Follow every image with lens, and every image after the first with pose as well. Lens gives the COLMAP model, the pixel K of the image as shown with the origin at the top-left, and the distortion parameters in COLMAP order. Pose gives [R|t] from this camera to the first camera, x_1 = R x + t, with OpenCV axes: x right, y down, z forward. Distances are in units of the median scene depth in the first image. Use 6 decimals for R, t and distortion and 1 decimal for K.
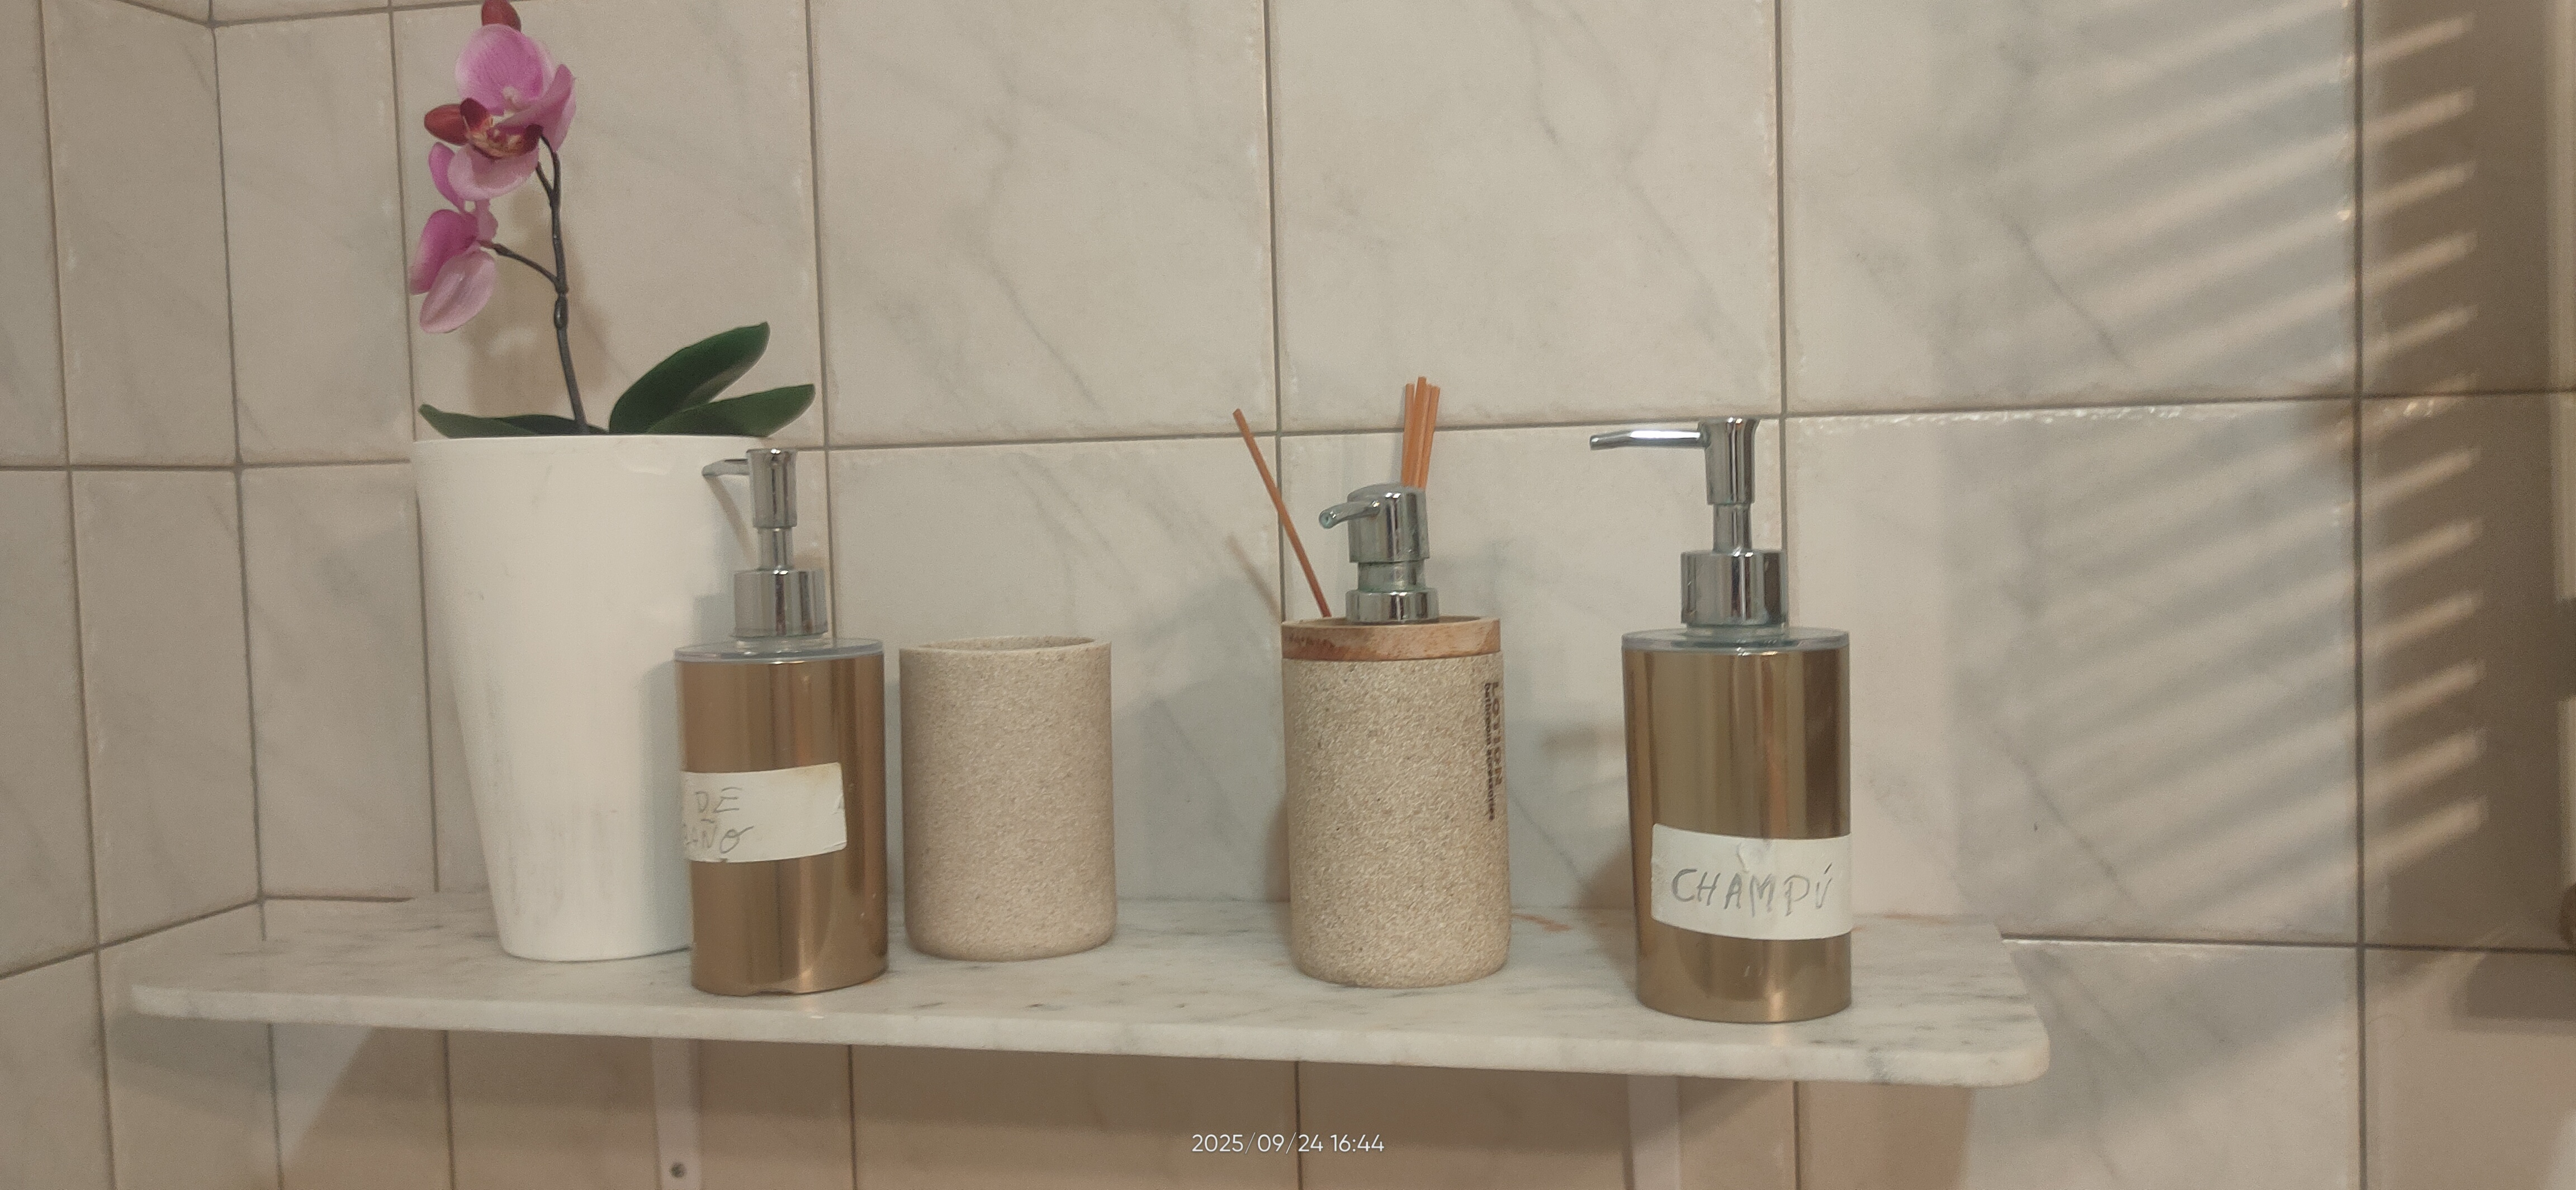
lens RADIAL K [[1902.1, 0, 1390.5], [0, 1902.1, 598.9], [0, 0, 1]] dist [0.030637, -0.045054]
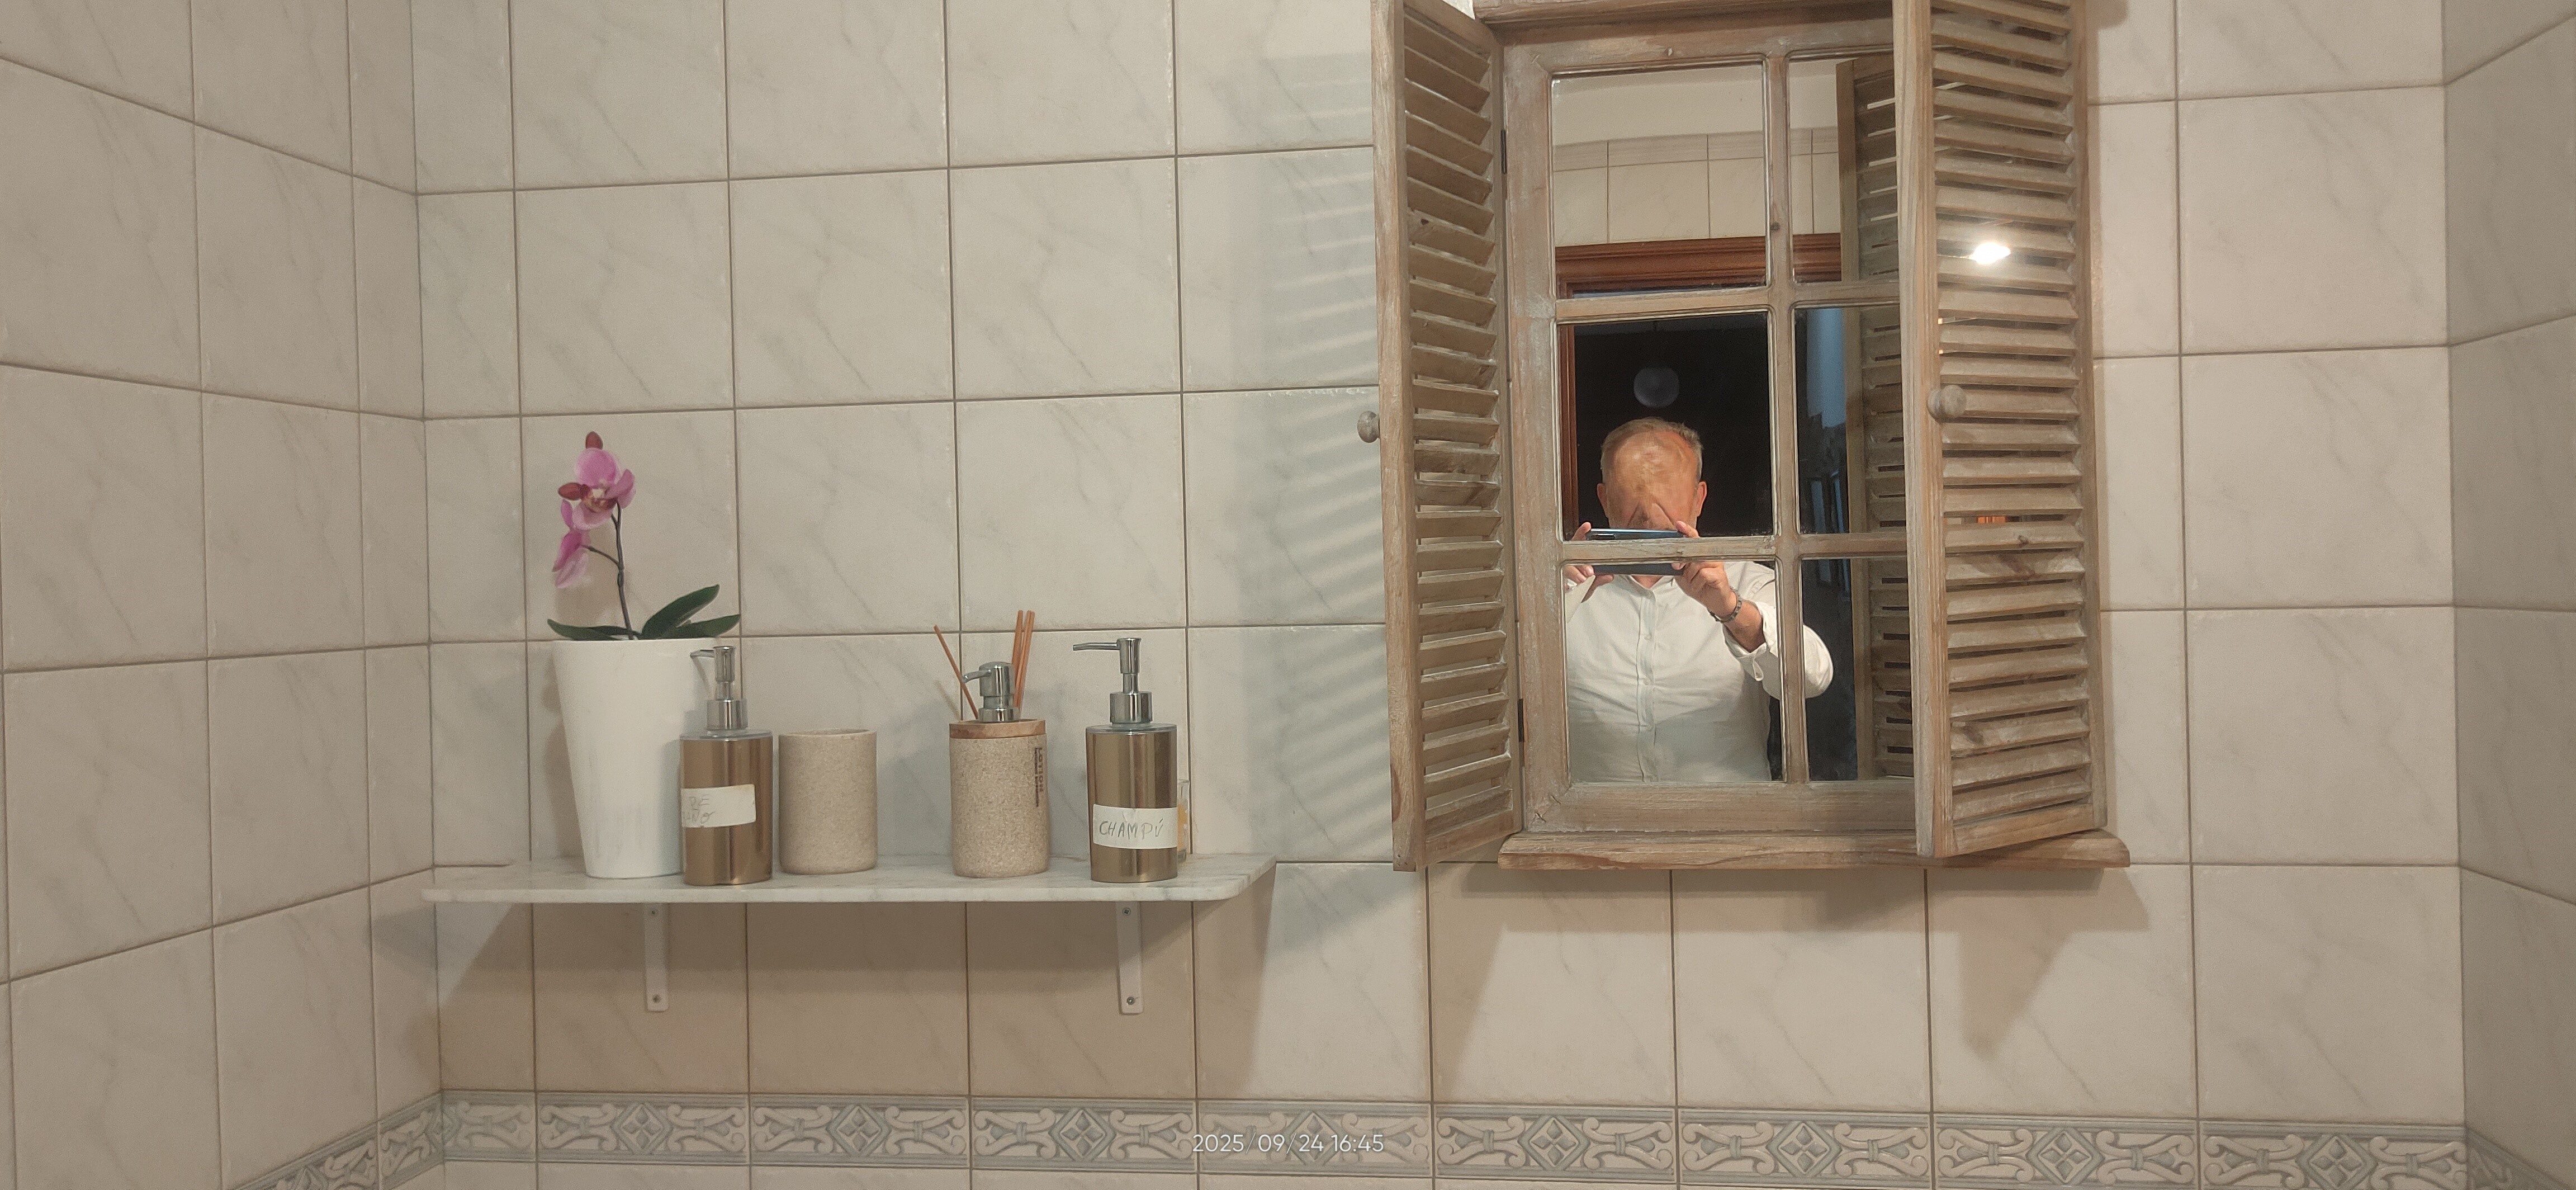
lens RADIAL K [[1882.0, 0, 1327.6], [0, 1882.0, 583.4], [0, 0, 1]] dist [0.043728, -0.048804]
pose [[0.998396, 0.002102, 0.056573, 0.249123], [0.001185, 0.998315, -0.058019, -0.020530], [-0.056600, 0.057993, 0.996711, -1.207451]]
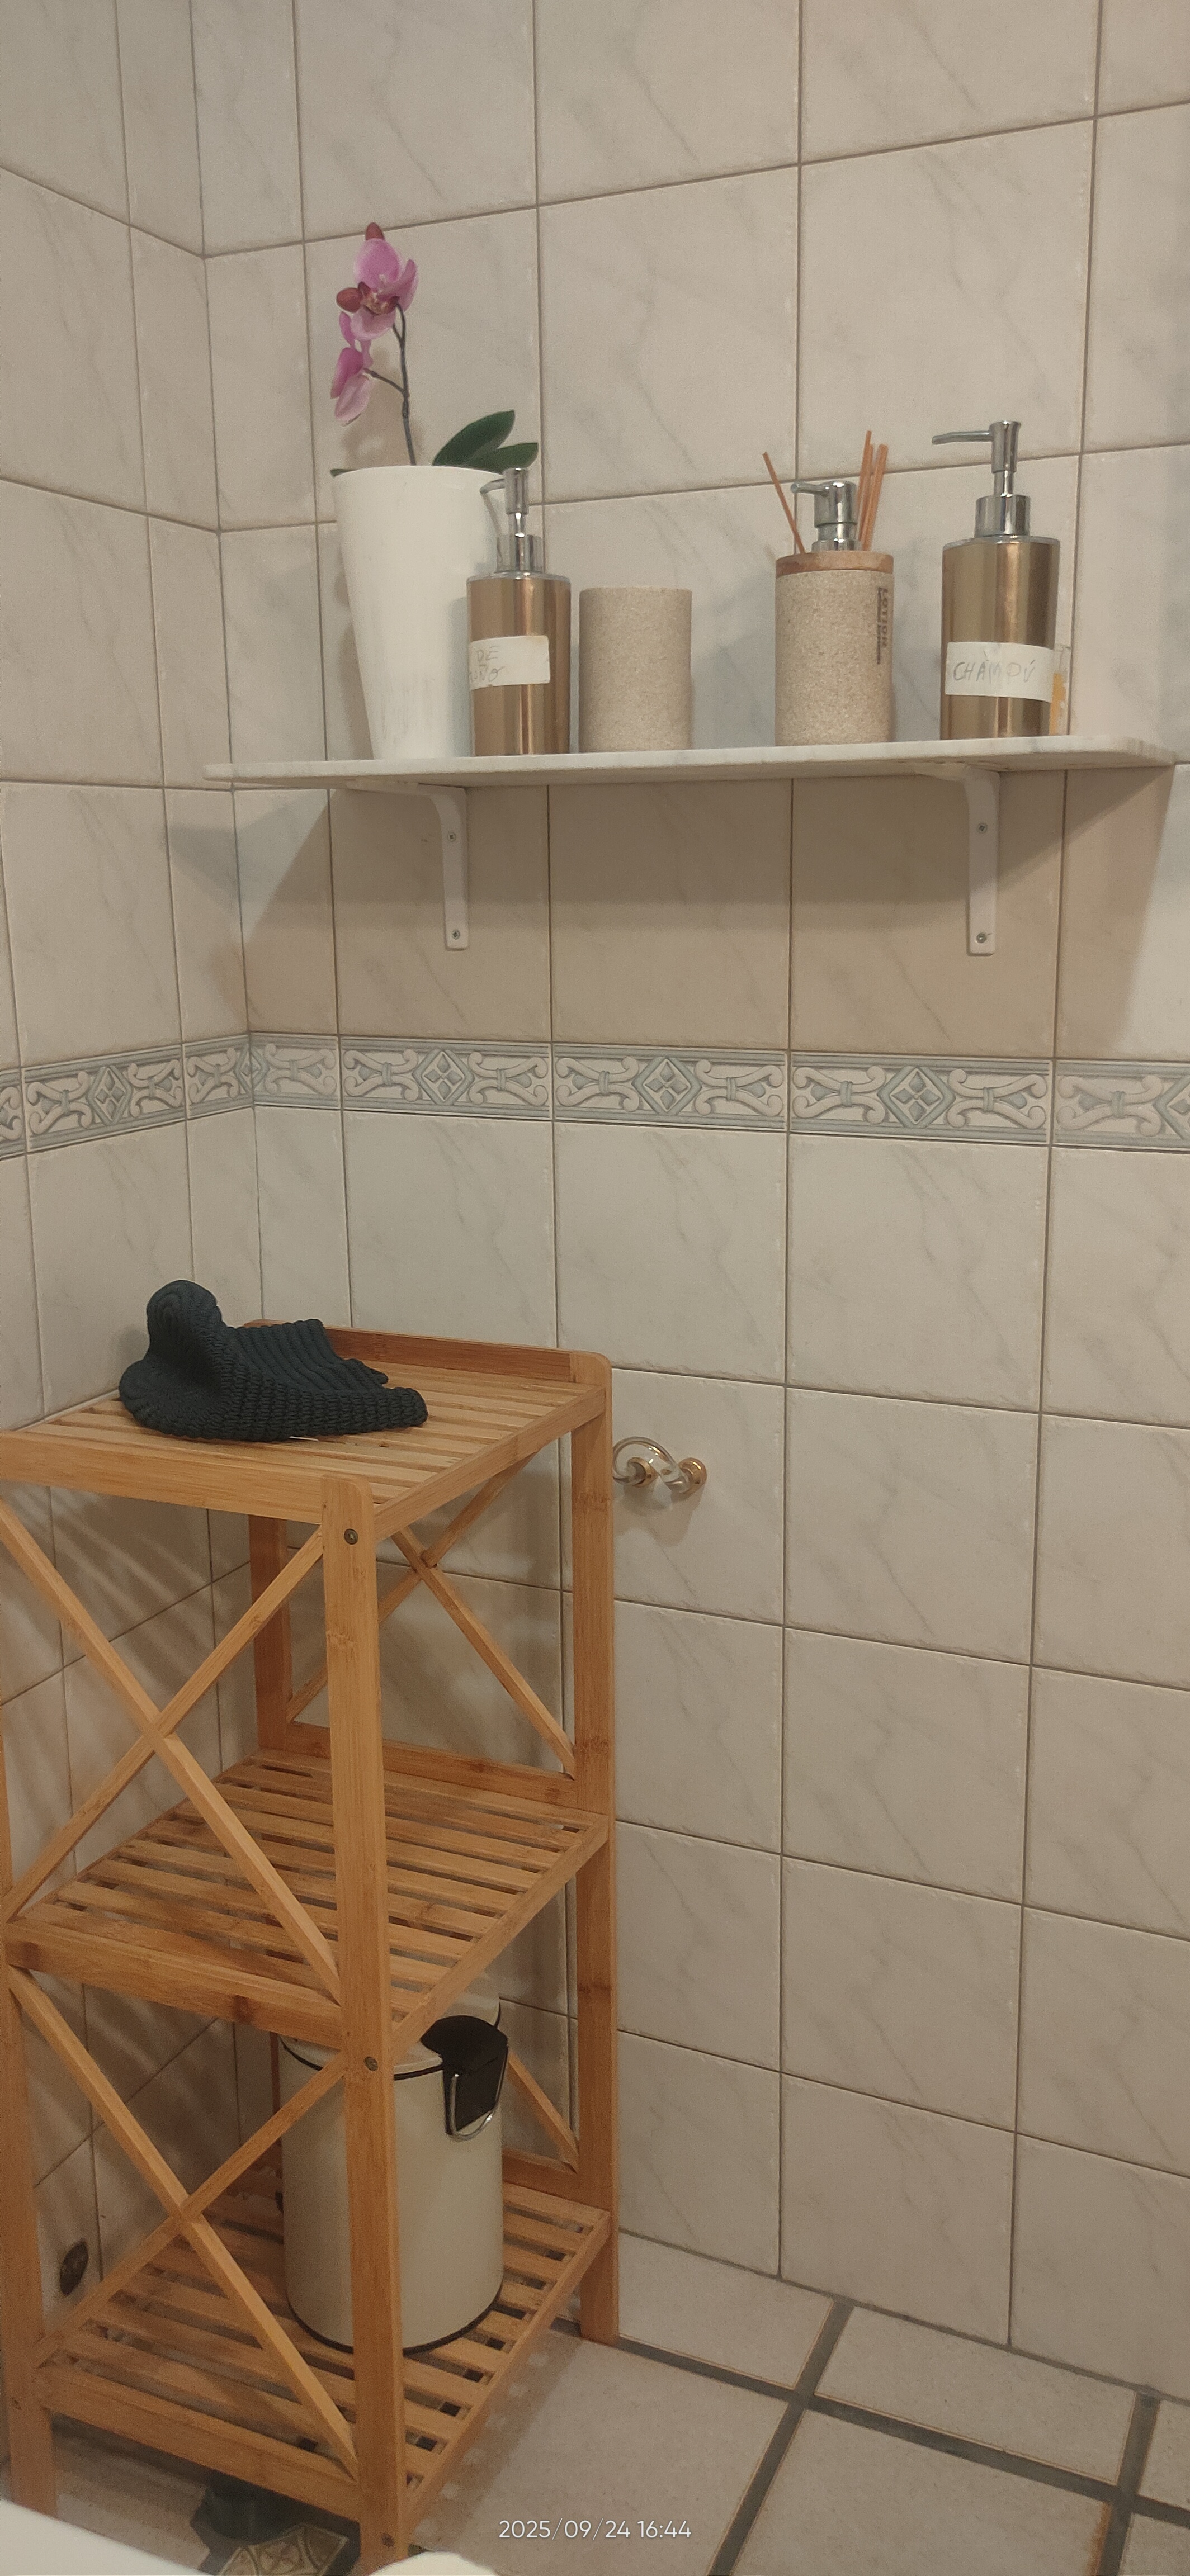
lens RADIAL K [[1902.1, 0, 680.0], [0, 1902.1, 1288.5], [0, 0, 1]] dist [0.030637, -0.045054]
pose [[0.977048, 0.069134, -0.201489, 0.255336], [-0.033870, 0.984256, 0.173473, 0.362821], [0.210309, -0.162667, 0.964007, -0.867692]]
